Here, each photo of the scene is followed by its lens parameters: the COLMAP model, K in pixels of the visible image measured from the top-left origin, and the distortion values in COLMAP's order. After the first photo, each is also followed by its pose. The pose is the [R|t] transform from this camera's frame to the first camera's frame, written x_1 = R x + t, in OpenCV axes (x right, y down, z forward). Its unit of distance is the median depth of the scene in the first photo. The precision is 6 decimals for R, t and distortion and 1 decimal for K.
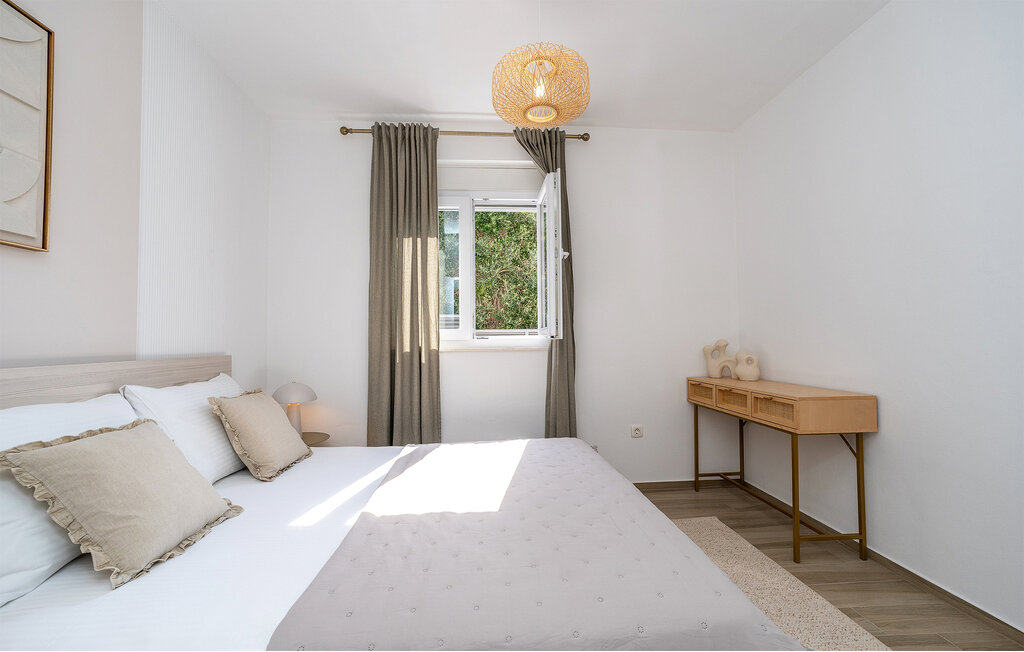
lens RADIAL K [[420.8, 0, 506.1], [0, 420.8, 331.2], [0, 0, 1]] dist [-0.049776, 0.022963]
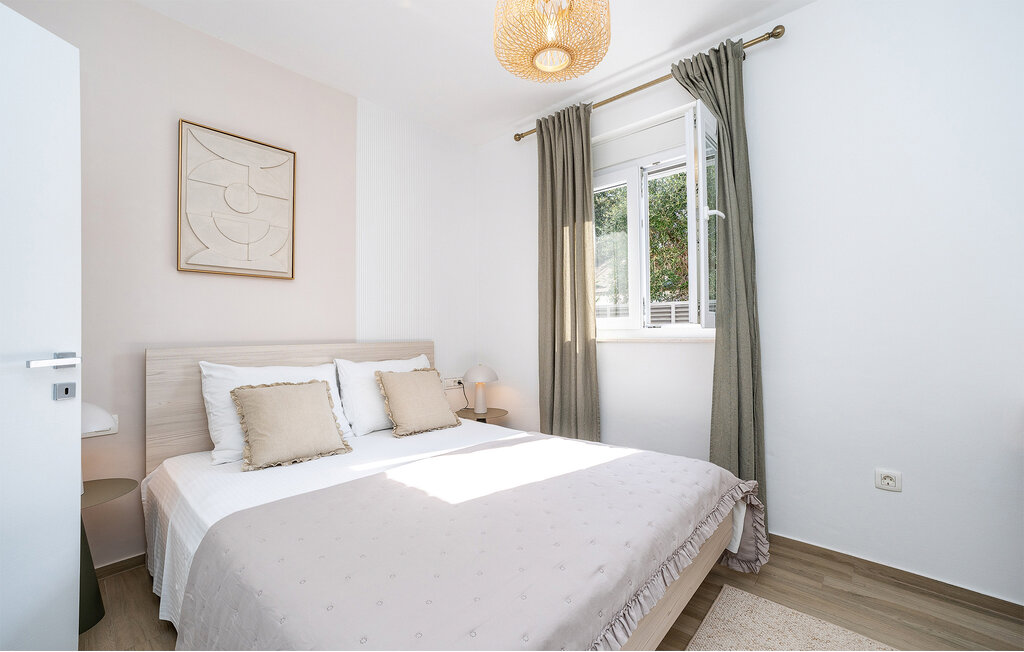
lens RADIAL K [[420.8, 0, 506.1], [0, 420.8, 331.2], [0, 0, 1]] dist [-0.049776, 0.022963]
pose [[0.692826, 0.002725, -0.721100, 0.383576], [0.016361, 0.999676, 0.019497, 0.003315], [0.720919, -0.025306, 0.692557, 0.209133]]
